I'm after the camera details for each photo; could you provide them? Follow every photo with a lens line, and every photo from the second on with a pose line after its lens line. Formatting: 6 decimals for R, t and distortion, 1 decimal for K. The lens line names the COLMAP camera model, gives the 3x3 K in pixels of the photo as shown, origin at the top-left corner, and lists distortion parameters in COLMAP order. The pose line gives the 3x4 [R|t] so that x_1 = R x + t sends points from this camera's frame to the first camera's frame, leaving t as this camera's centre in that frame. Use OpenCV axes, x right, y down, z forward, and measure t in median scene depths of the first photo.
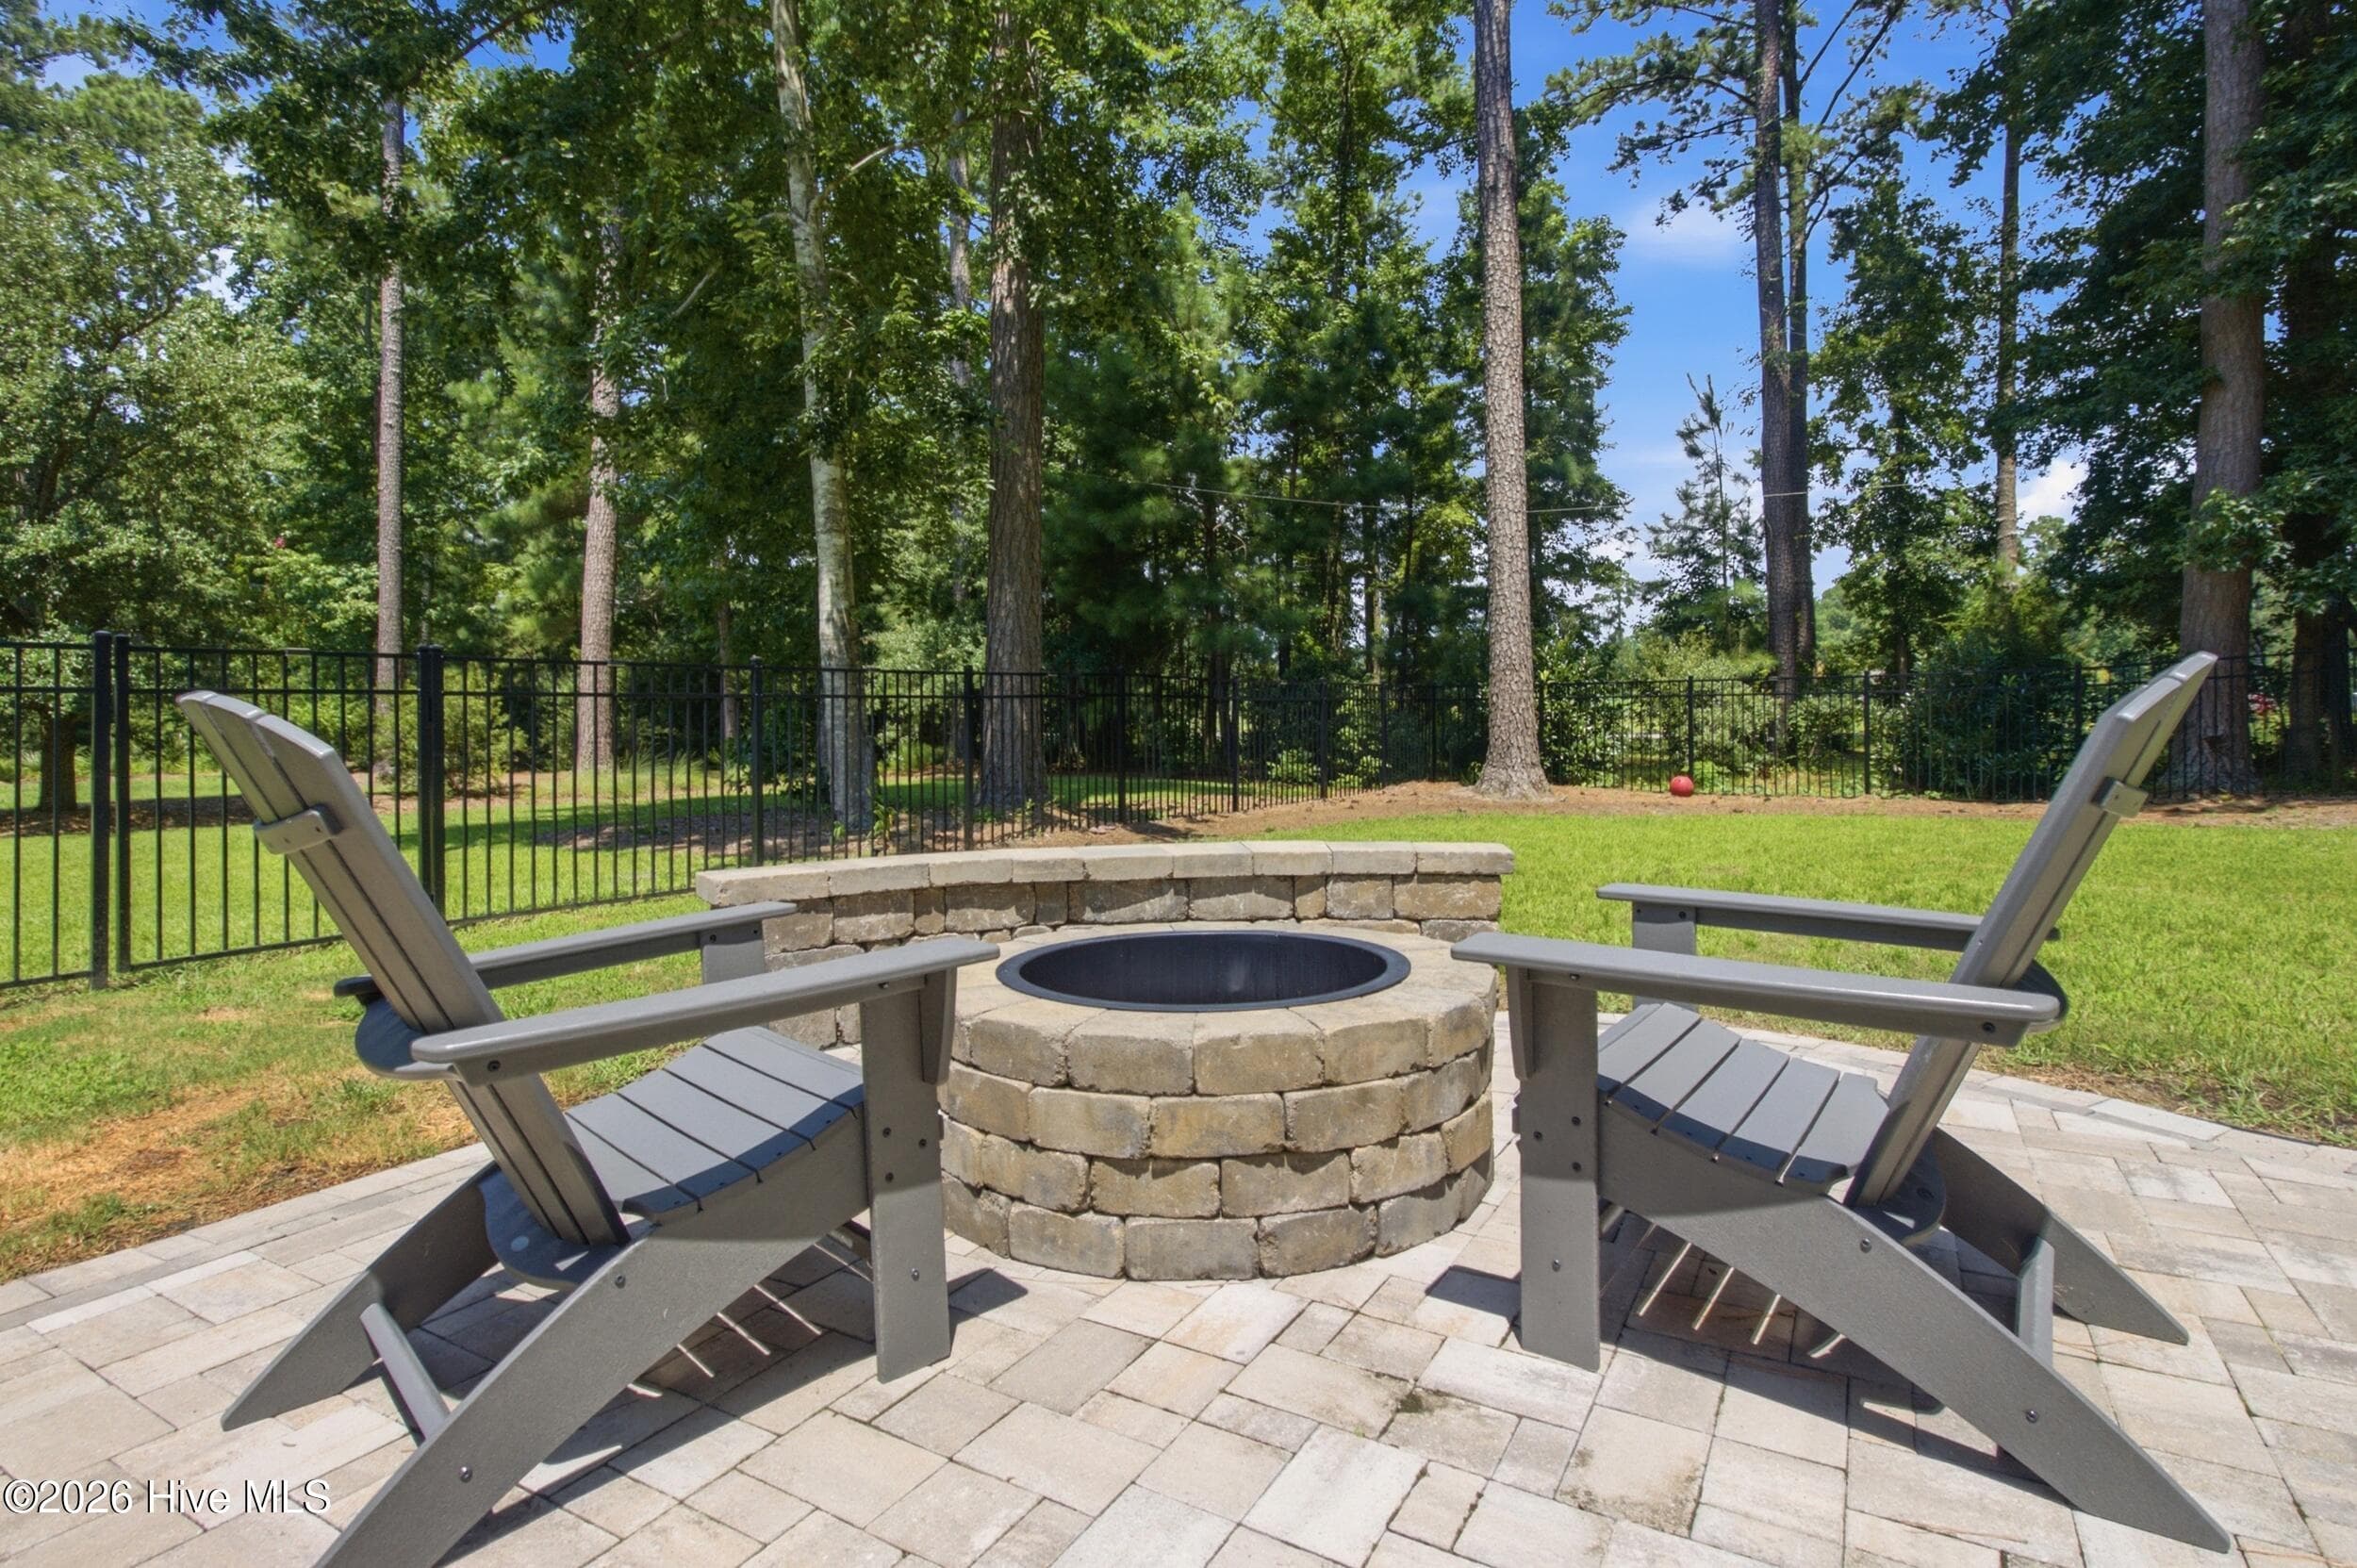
lens RADIAL K [[1162.6, 0, 1183.6], [0, 1162.6, 721.1], [0, 0, 1]] dist [-0.000937, -0.000175]
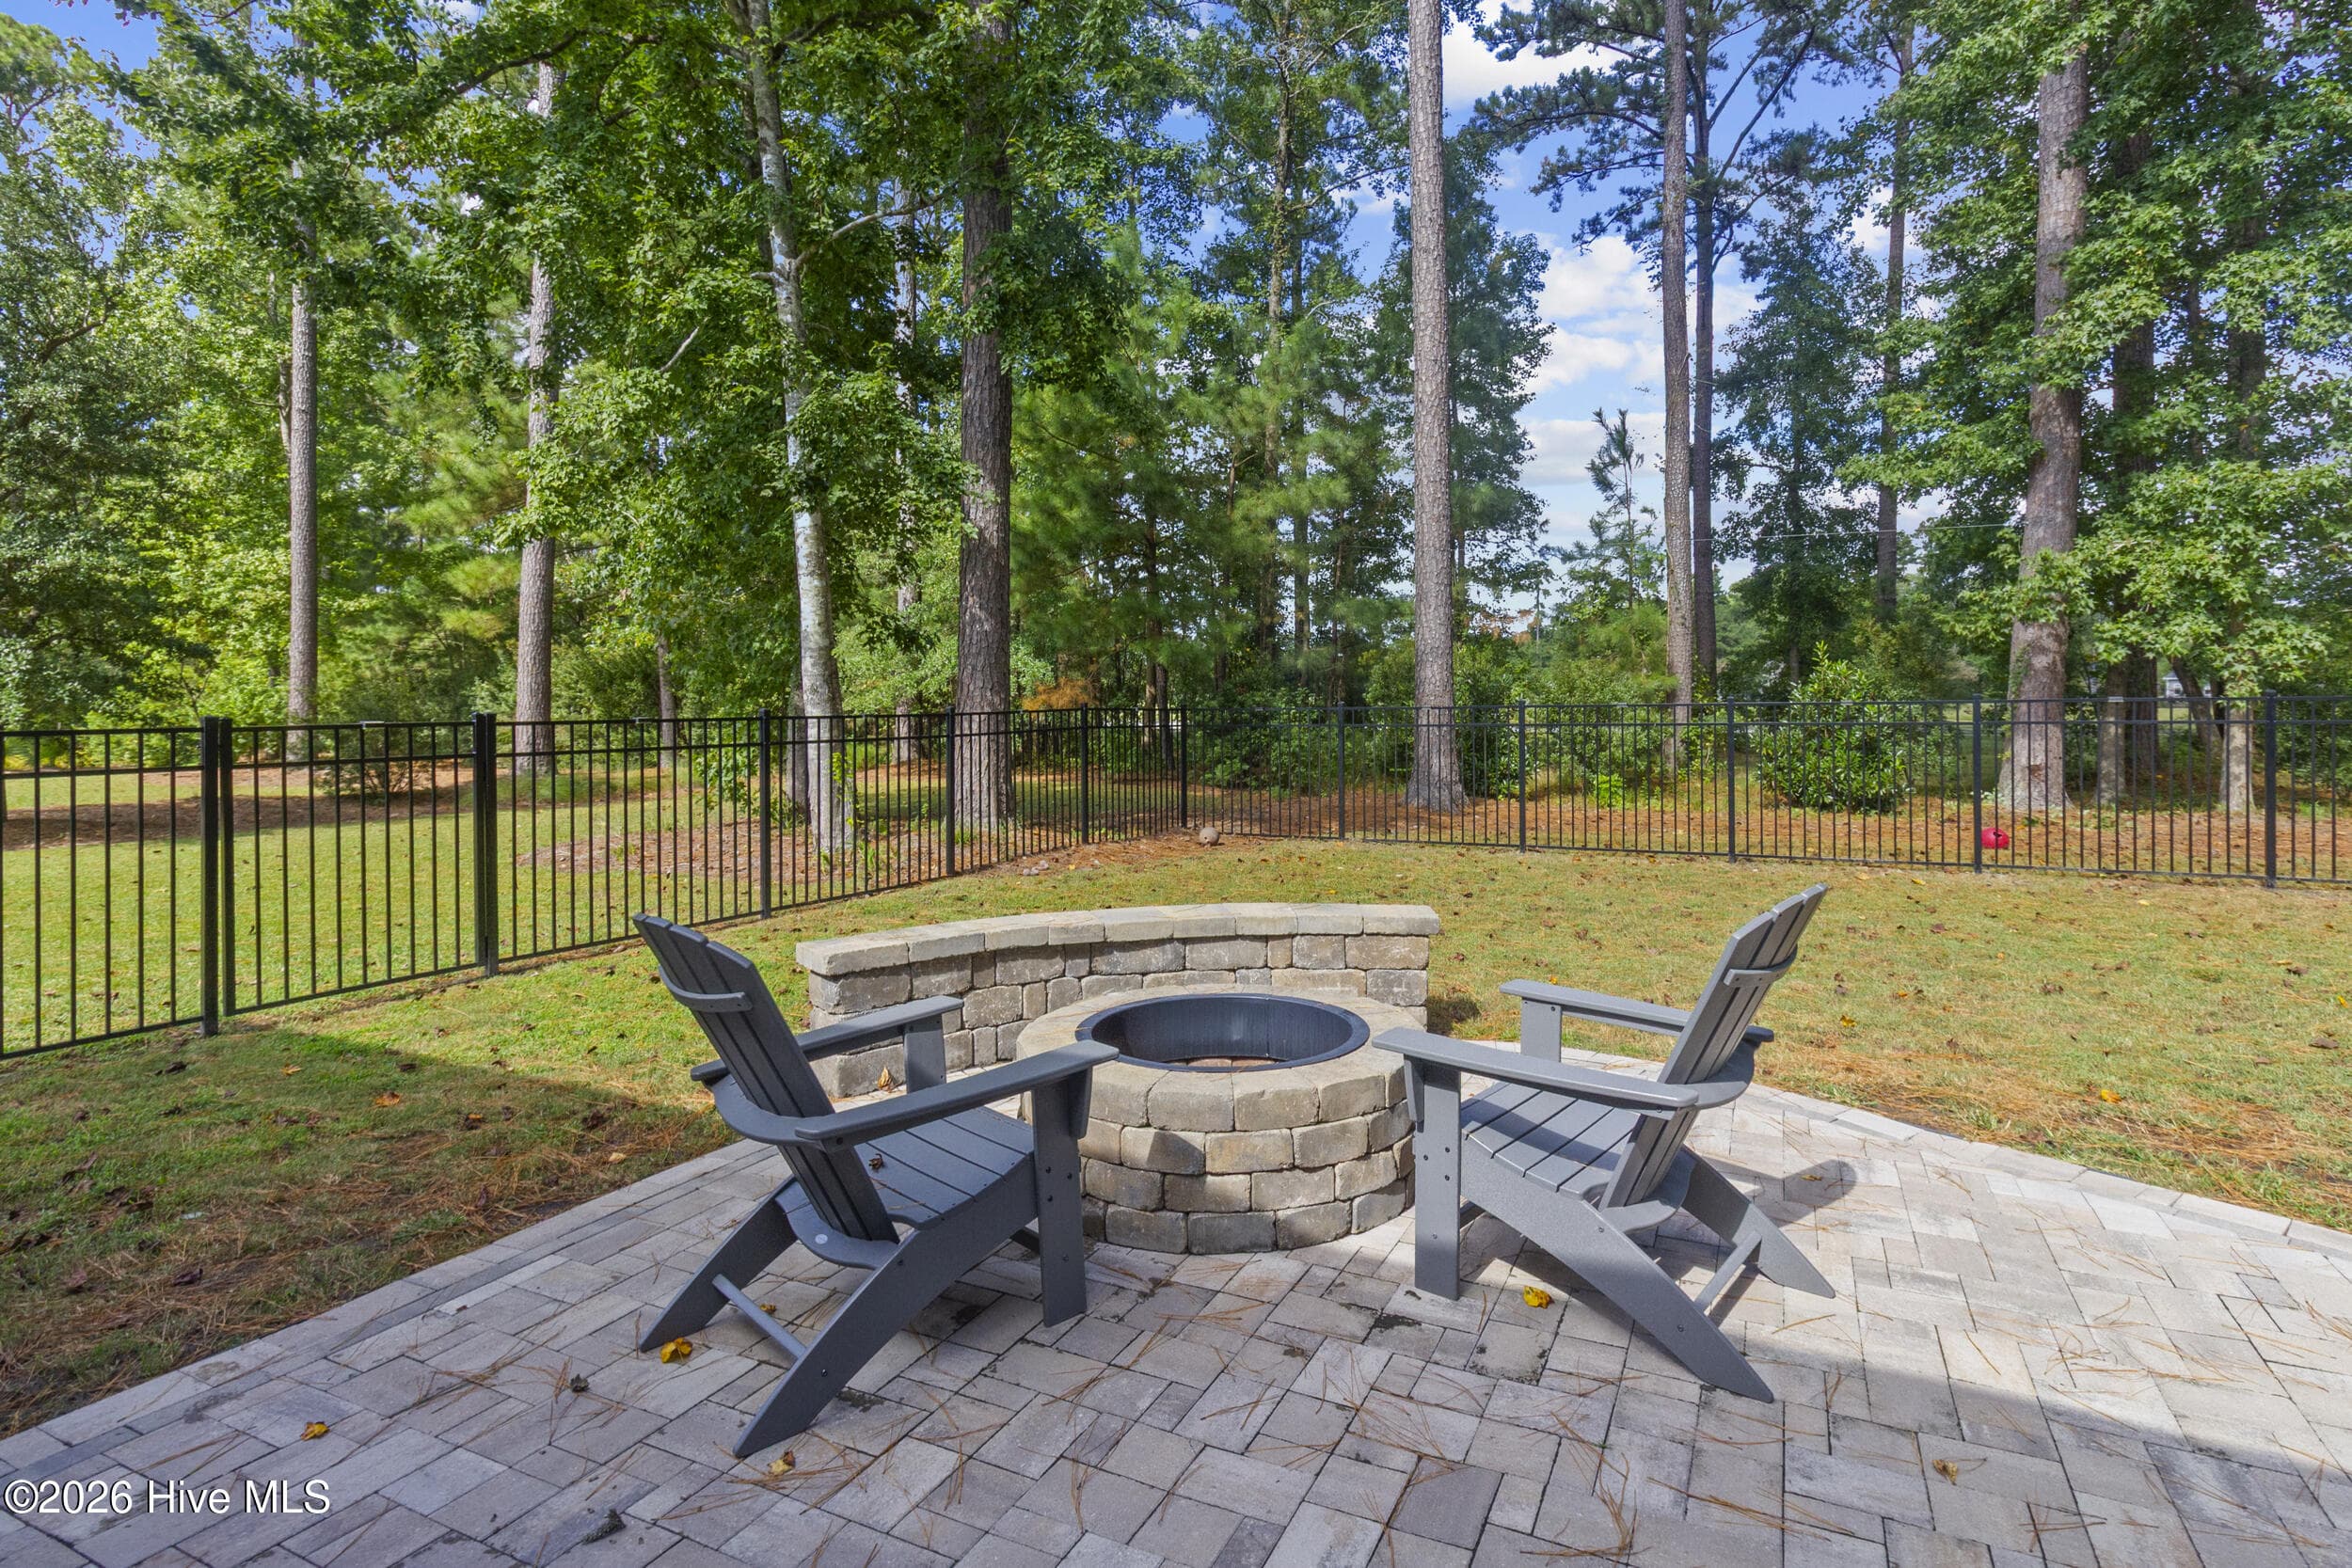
lens RADIAL K [[1160.3, 0, 1200.1], [0, 1160.3, 718.7], [0, 0, 1]] dist [0.001750, 0.000676]
pose [[0.997295, 0.003306, 0.073429, -0.015143], [-0.004072, 0.999939, 0.010281, -0.023594], [-0.073391, -0.010552, 0.997247, -0.050886]]
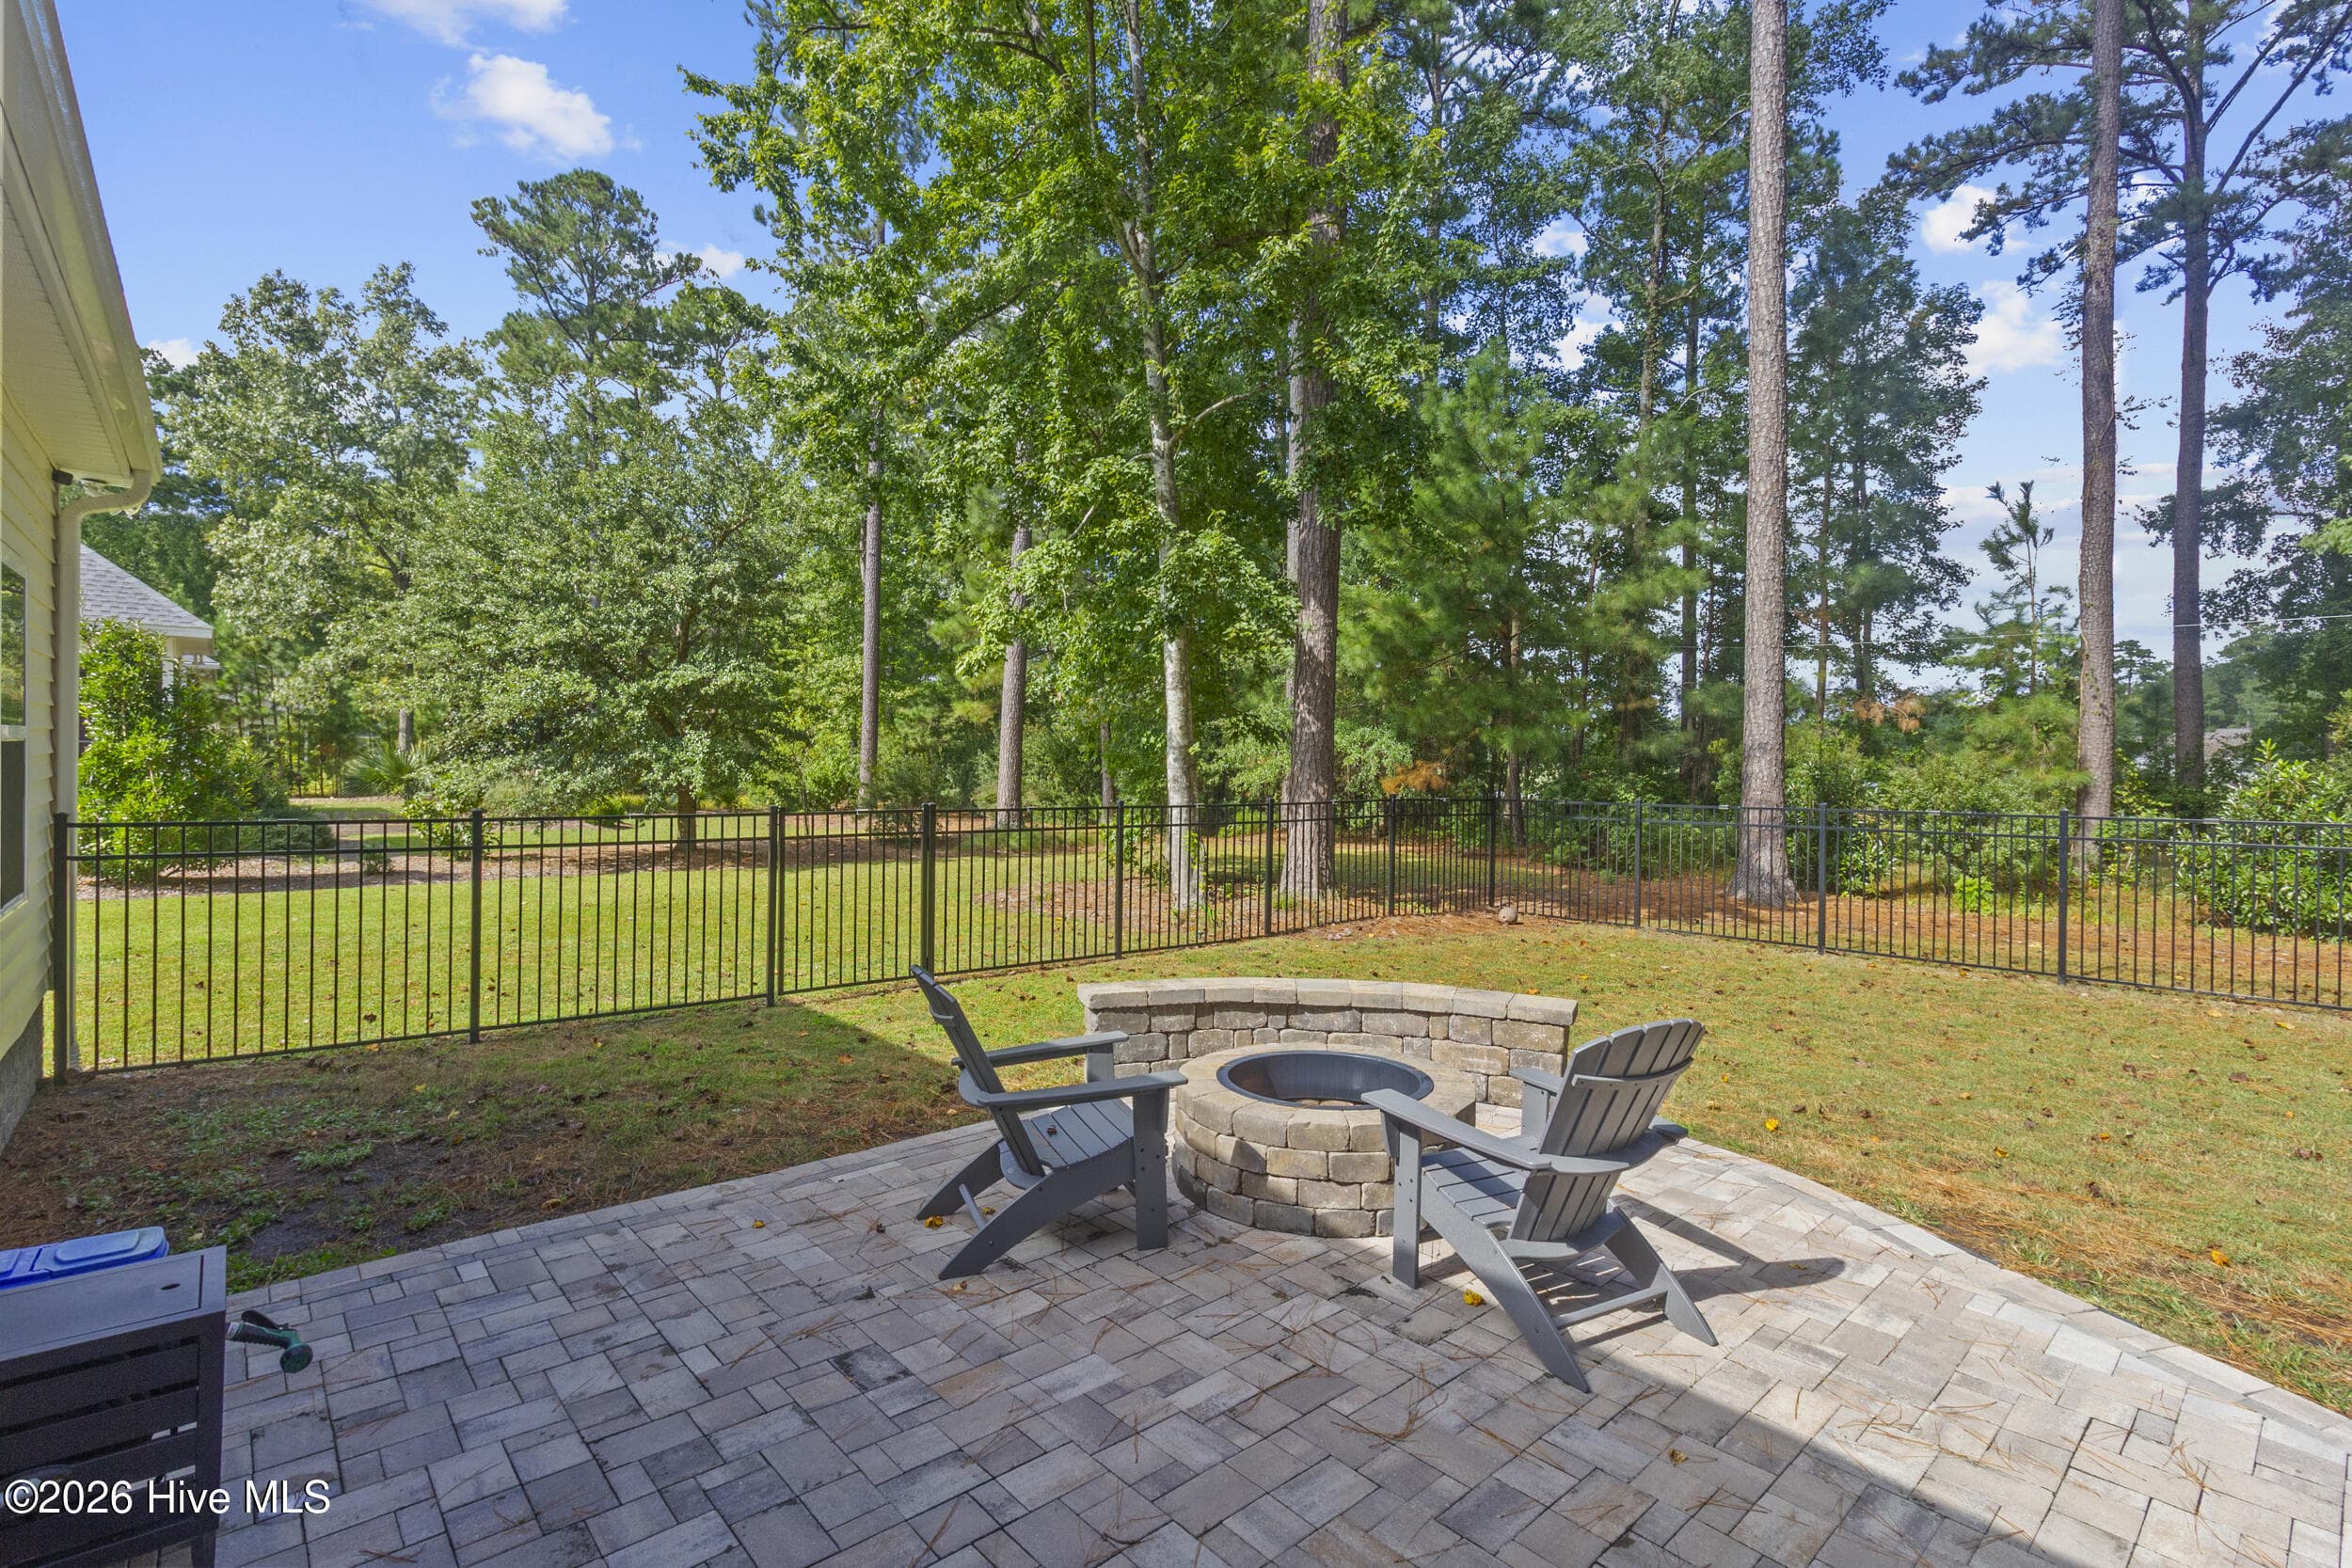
lens RADIAL K [[1056.7, 0, 1176.0], [0, 1056.7, 784.0], [0, 0, 1]] dist [0.002724, 0.000389]
pose [[0.952485, 0.025548, -0.303511, 0.039907], [-0.022081, 0.999646, 0.014851, -0.038932], [0.303783, -0.007444, 0.952712, -0.095548]]
